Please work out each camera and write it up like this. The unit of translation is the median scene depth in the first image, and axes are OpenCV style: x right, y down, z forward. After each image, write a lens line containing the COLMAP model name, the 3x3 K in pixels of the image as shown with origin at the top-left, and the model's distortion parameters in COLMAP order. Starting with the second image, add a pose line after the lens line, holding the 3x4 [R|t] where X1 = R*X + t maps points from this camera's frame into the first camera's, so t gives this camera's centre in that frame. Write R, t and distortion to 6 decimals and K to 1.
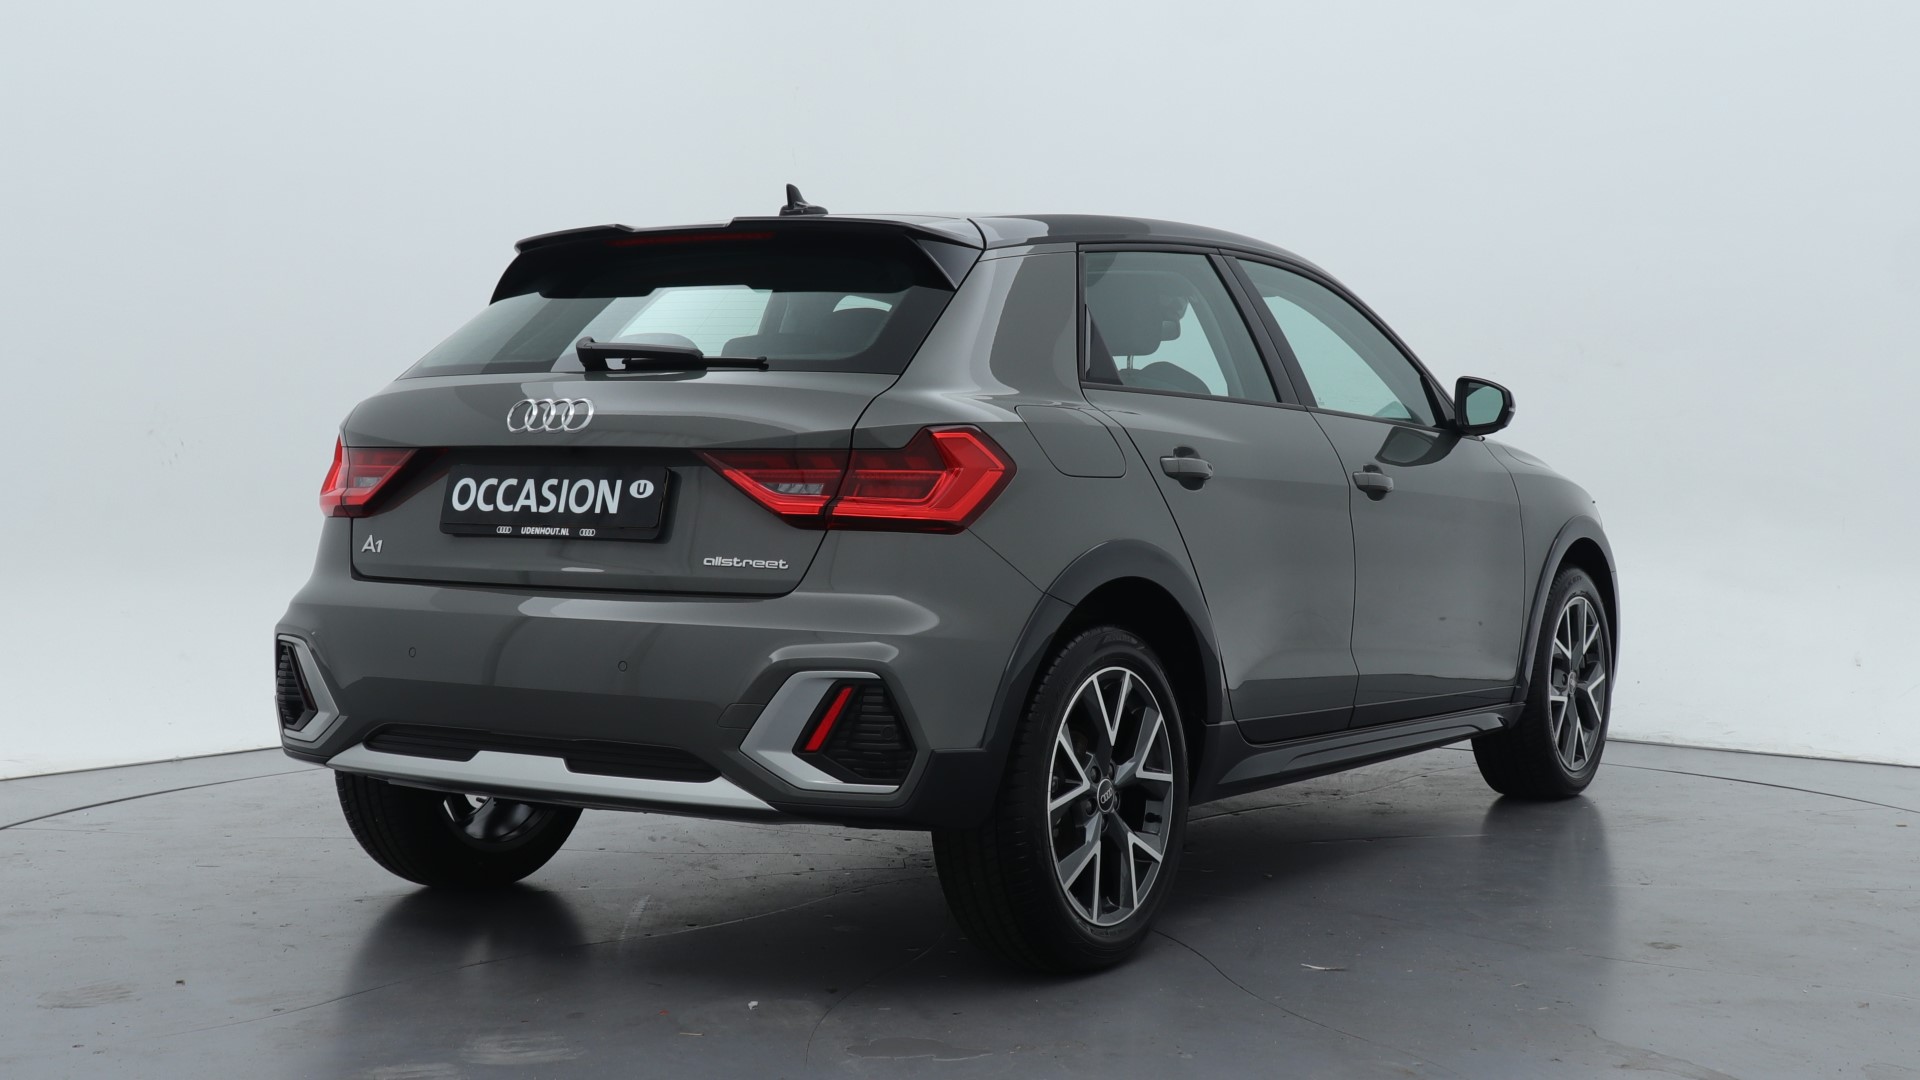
lens RADIAL K [[3016.0, 0, 961.3], [0, 3016.0, 546.3], [0, 0, 1]] dist [-0.456977, 0.000000]
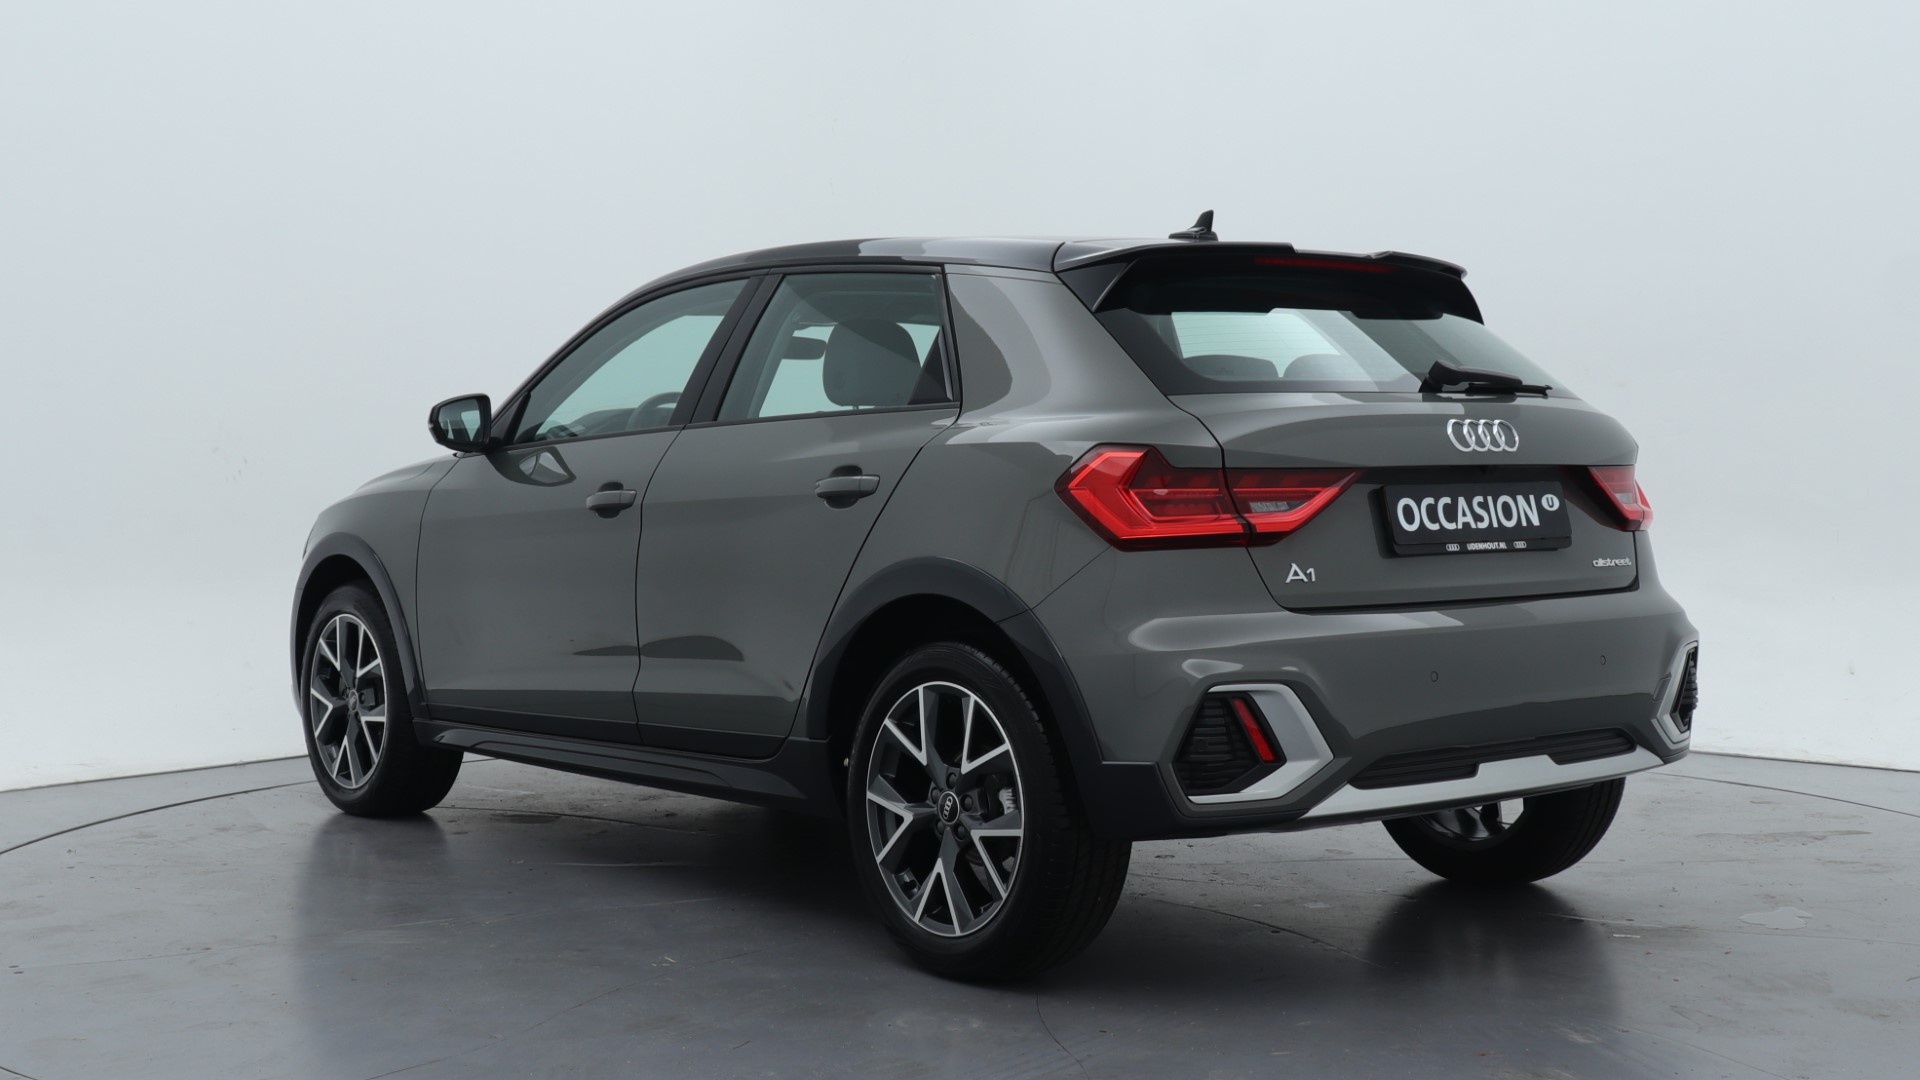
lens RADIAL K [[3016.0, 0, 960.3], [0, 3016.0, 542.4], [0, 0, 1]] dist [-0.456977, 0.000000]
pose [[0.301945, -0.040870, 0.952449, -1.191176], [0.045341, 0.998566, 0.028474, -0.044479], [-0.952247, 0.034587, 0.303365, 0.862921]]
